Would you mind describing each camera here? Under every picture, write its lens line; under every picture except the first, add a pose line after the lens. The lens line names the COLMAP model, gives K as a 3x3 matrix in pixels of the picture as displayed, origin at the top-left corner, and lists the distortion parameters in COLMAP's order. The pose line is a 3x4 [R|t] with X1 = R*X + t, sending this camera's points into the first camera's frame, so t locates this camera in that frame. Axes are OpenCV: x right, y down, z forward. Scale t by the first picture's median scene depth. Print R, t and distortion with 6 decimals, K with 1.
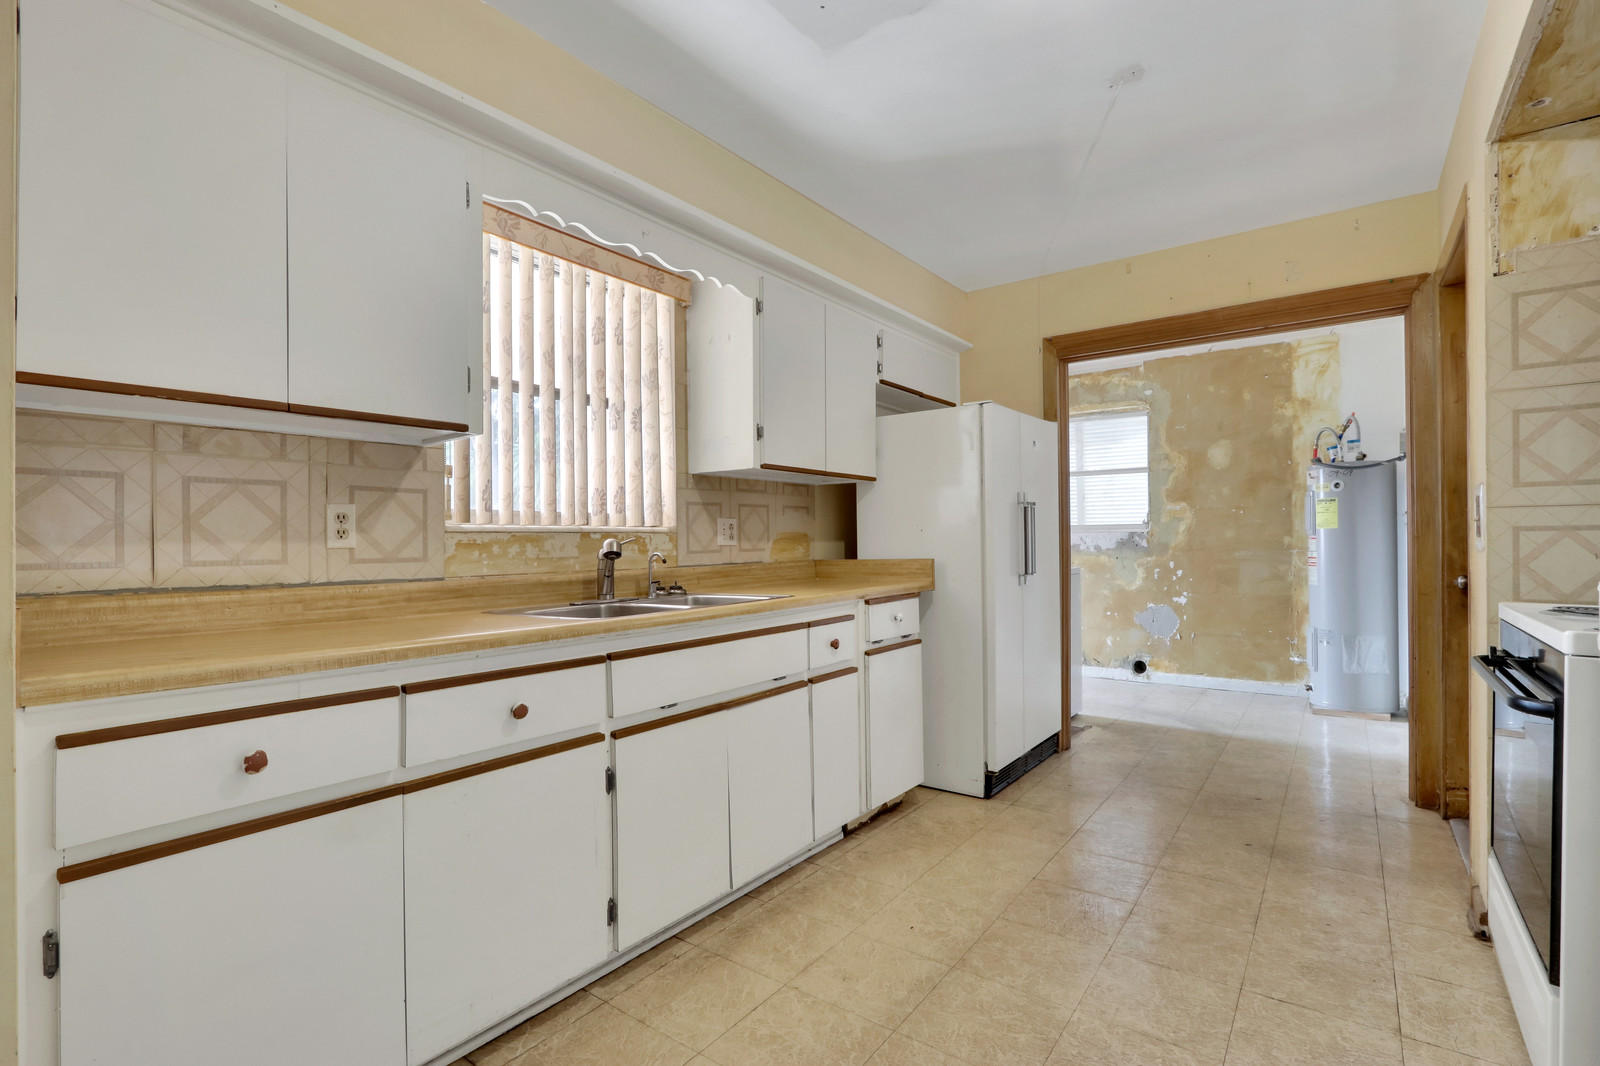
lens RADIAL K [[743.4, 0, 798.9], [0, 743.4, 541.3], [0, 0, 1]] dist [-0.020938, 0.002971]
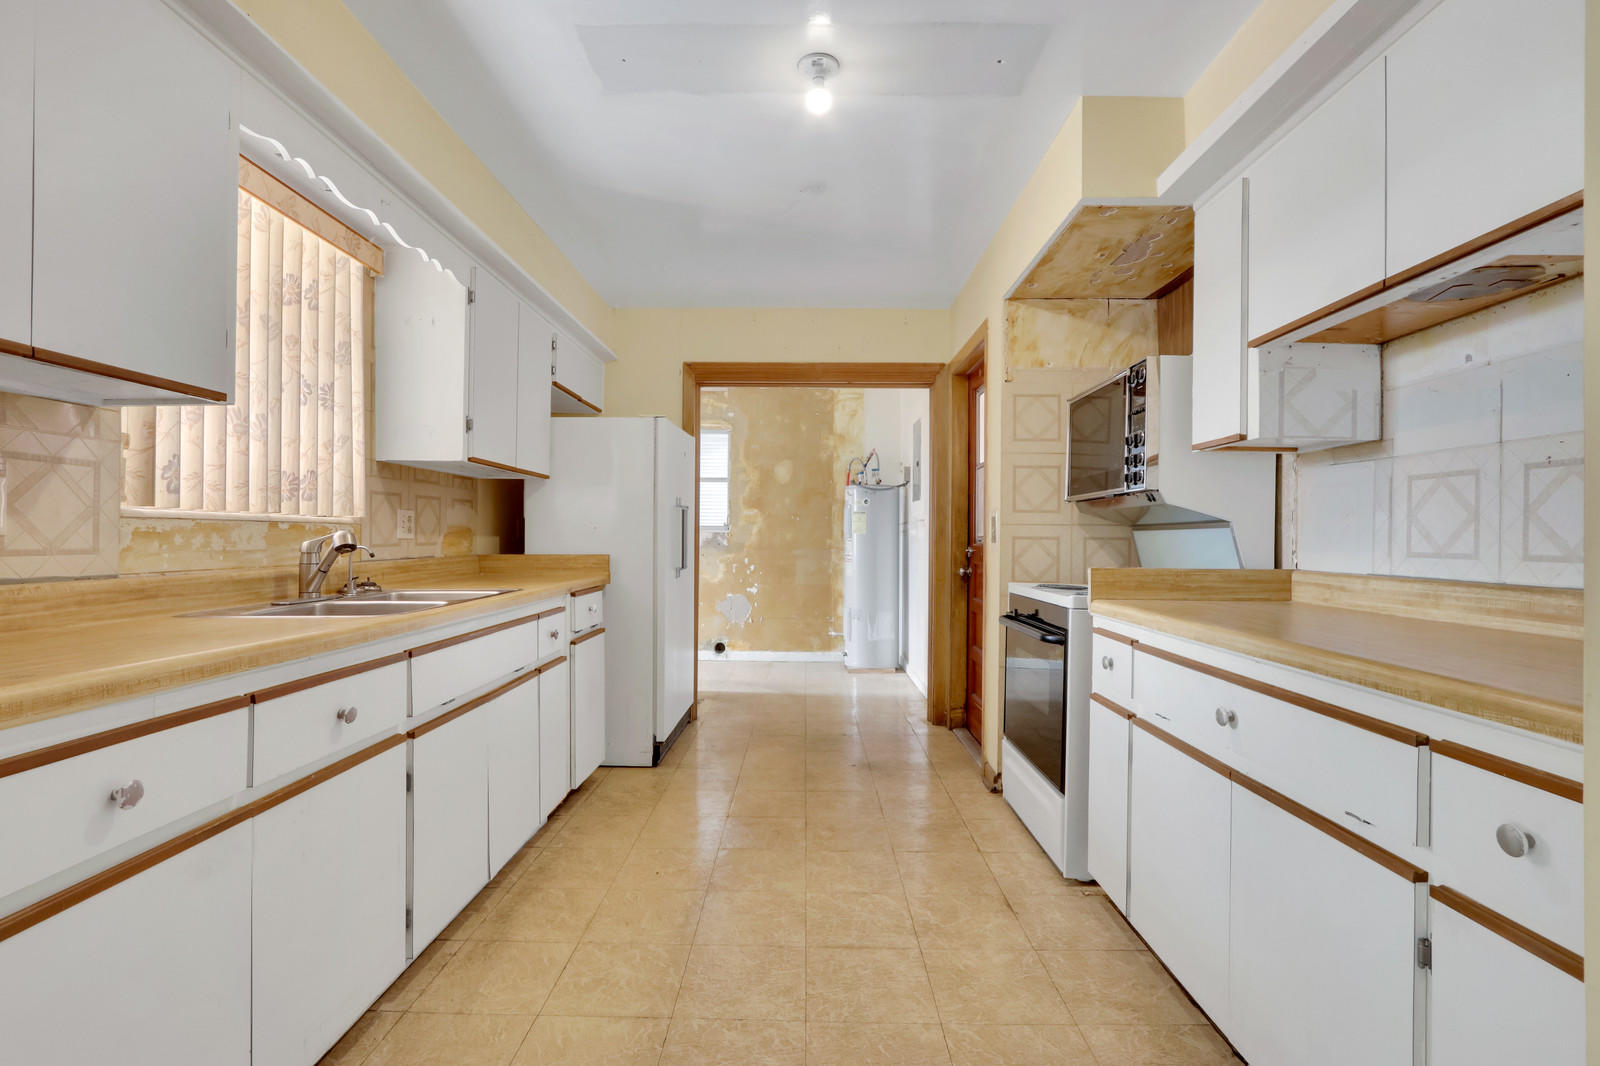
lens RADIAL K [[743.4, 0, 796.2], [0, 743.4, 538.3], [0, 0, 1]] dist [-0.020938, 0.002971]
pose [[0.810859, 0.018037, 0.584963, -0.301374], [-0.018286, 0.999818, -0.005482, 0.001272], [-0.584955, -0.006252, 0.811042, -0.052665]]
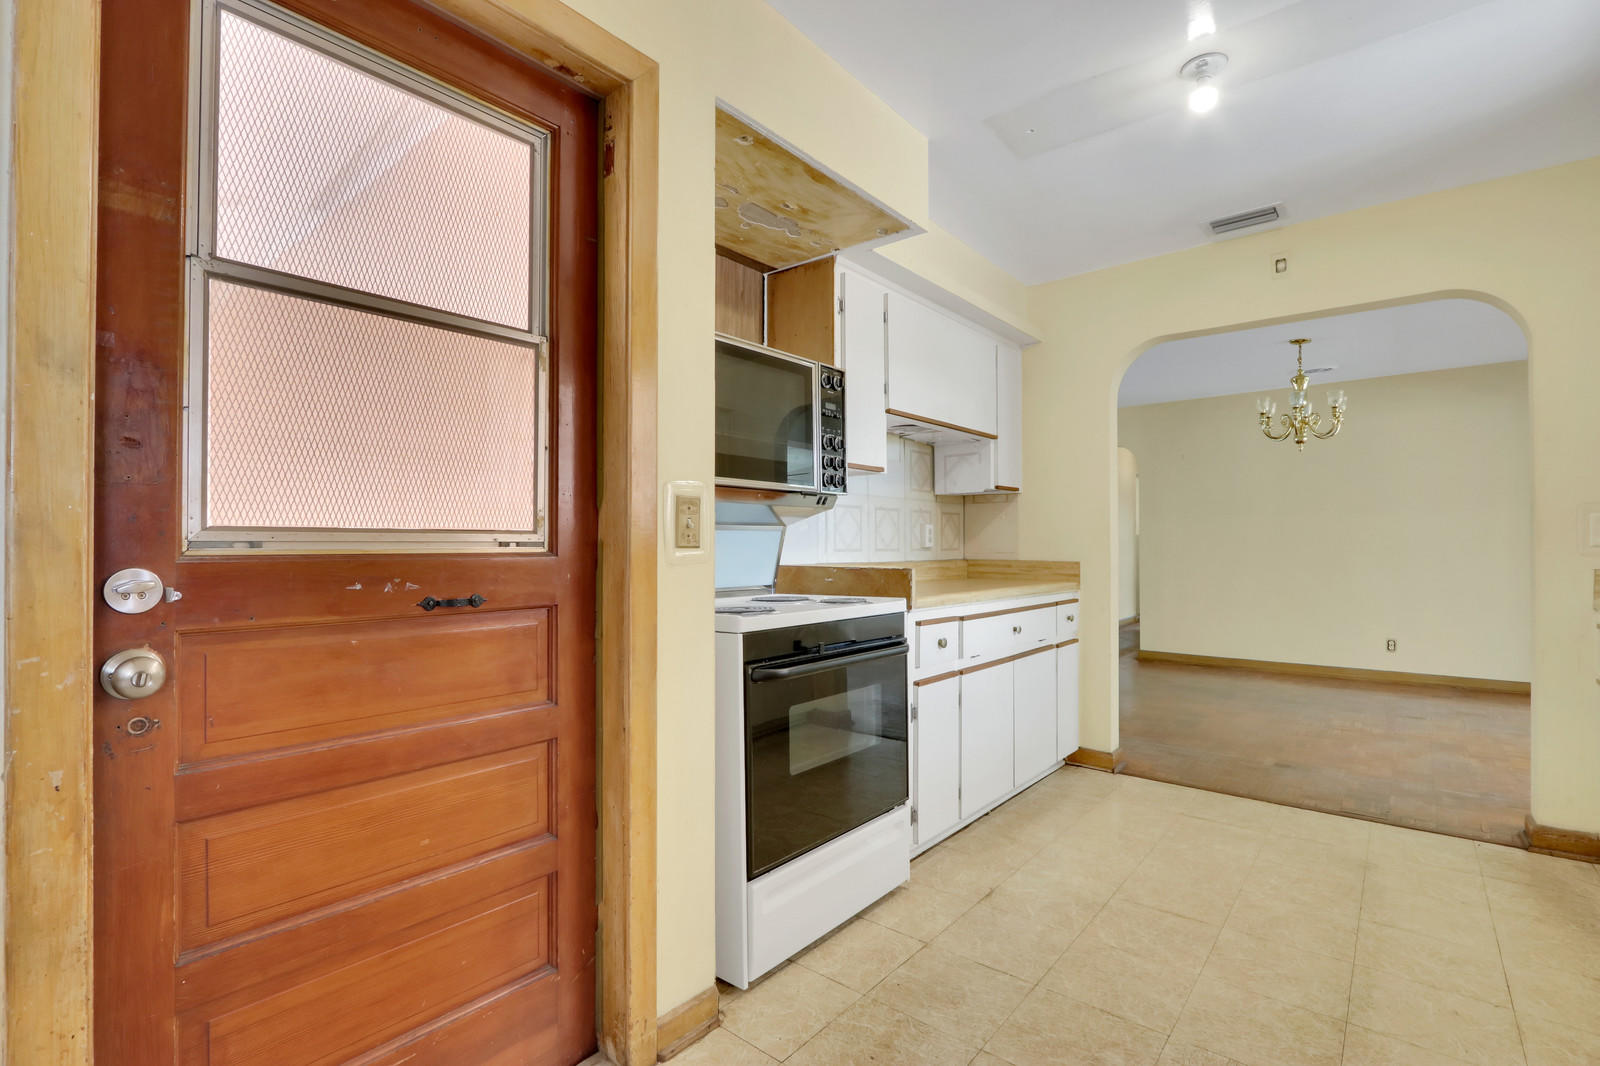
lens RADIAL K [[743.4, 0, 802.3], [0, 743.4, 532.5], [0, 0, 1]] dist [-0.020938, 0.002971]
pose [[-0.998750, 0.010476, 0.048882, 0.623729], [0.009507, 0.999754, -0.020023, -0.002862], [-0.049079, -0.019533, -0.998604, 1.470071]]
